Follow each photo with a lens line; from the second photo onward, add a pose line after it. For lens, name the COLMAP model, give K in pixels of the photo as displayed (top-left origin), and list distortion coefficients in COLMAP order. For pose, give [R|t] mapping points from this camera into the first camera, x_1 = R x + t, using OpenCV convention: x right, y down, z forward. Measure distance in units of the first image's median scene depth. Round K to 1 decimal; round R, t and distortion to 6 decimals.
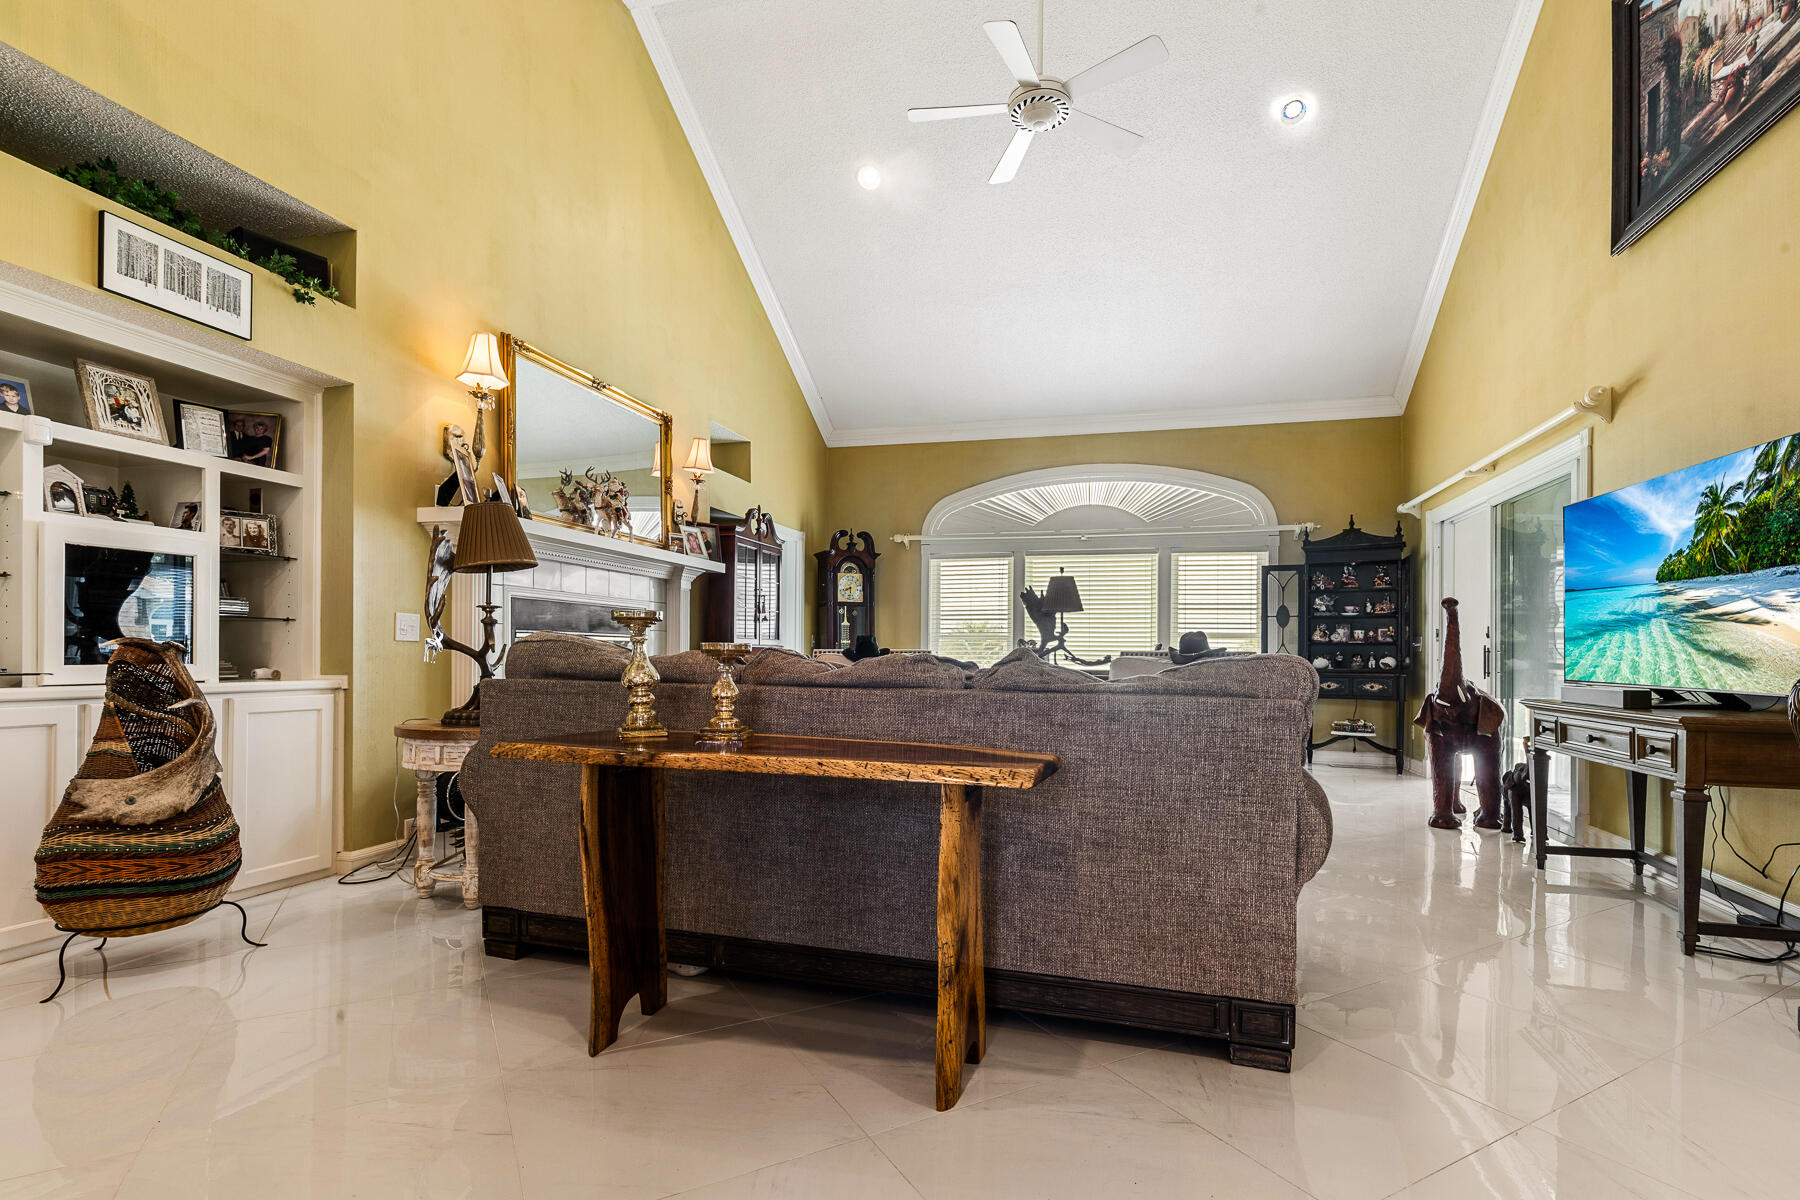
lens RADIAL K [[844.6, 0, 899.3], [0, 844.6, 647.5], [0, 0, 1]] dist [0.001413, -0.000064]
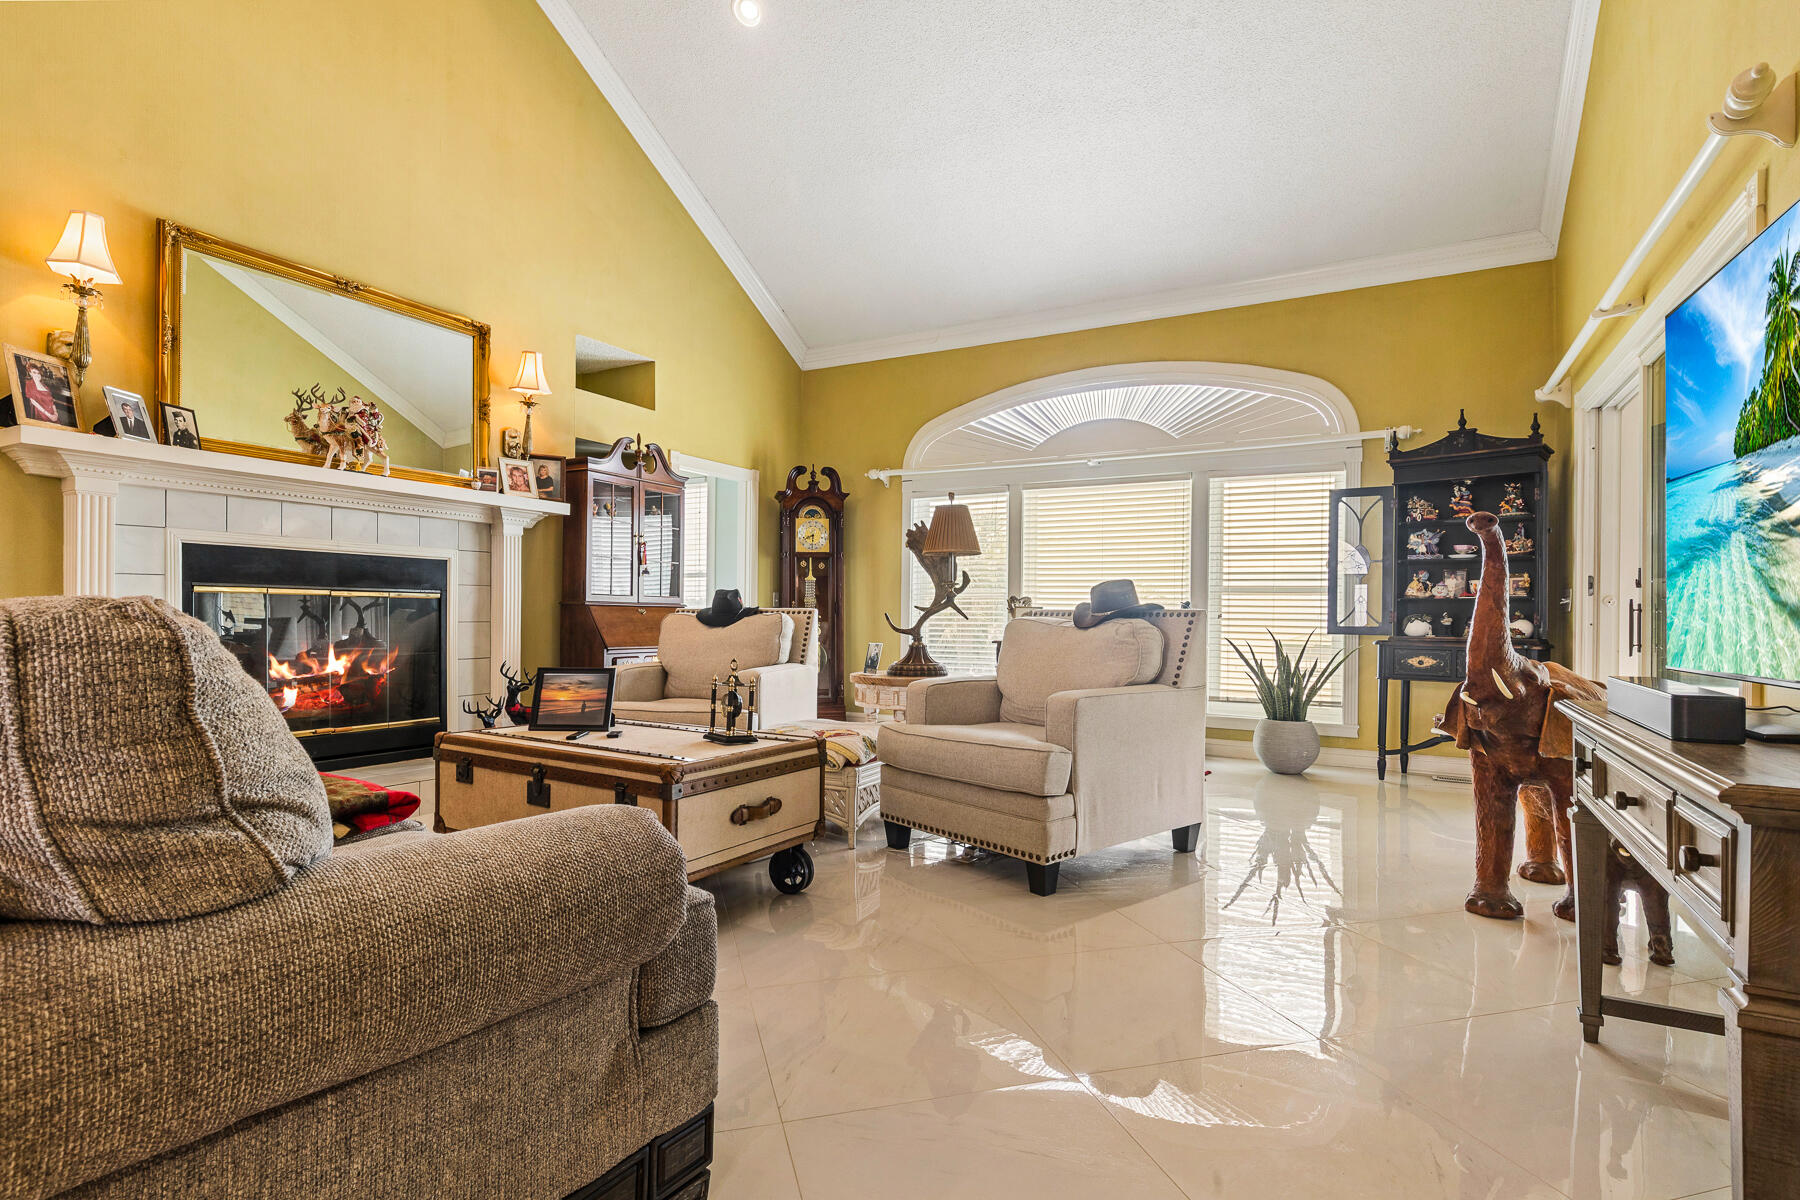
lens RADIAL K [[873.7, 0, 900.0], [0, 873.7, 600.0], [0, 0, 1]] dist [-0.005414, 0.009756]
pose [[0.972730, -0.003554, -0.231911, 0.256621], [0.000597, 0.999918, -0.012822, 0.004063], [0.231938, 0.012334, 0.972652, 0.216193]]
